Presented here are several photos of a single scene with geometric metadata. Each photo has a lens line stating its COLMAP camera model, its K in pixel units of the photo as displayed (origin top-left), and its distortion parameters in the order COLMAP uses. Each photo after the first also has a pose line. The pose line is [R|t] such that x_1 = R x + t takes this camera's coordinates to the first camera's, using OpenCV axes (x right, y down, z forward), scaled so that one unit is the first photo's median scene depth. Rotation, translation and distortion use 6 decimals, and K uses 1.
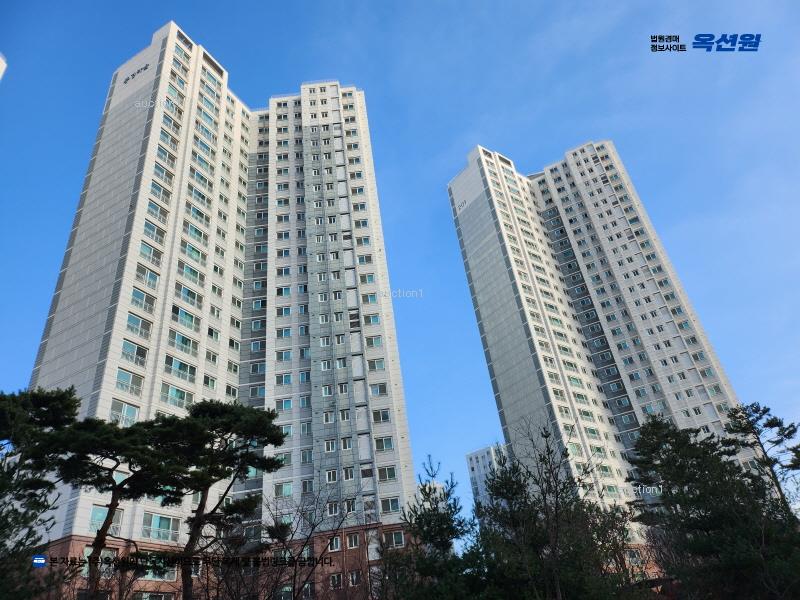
lens RADIAL K [[558.1, 0, 398.2], [0, 558.1, 309.7], [0, 0, 1]] dist [0.067958, -0.071175]
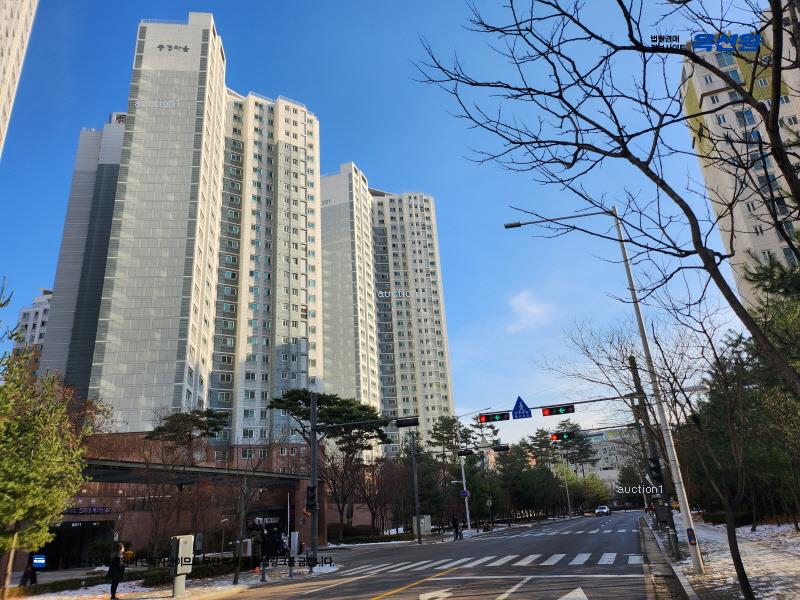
lens RADIAL K [[558.1, 0, 398.2], [0, 558.1, 309.7], [0, 0, 1]] dist [0.067958, -0.071175]
pose [[0.810855, 0.269138, 0.519691, -0.478115], [-0.347981, 0.935683, 0.058370, -0.121894], [-0.470557, -0.228172, 0.852358, -0.299617]]
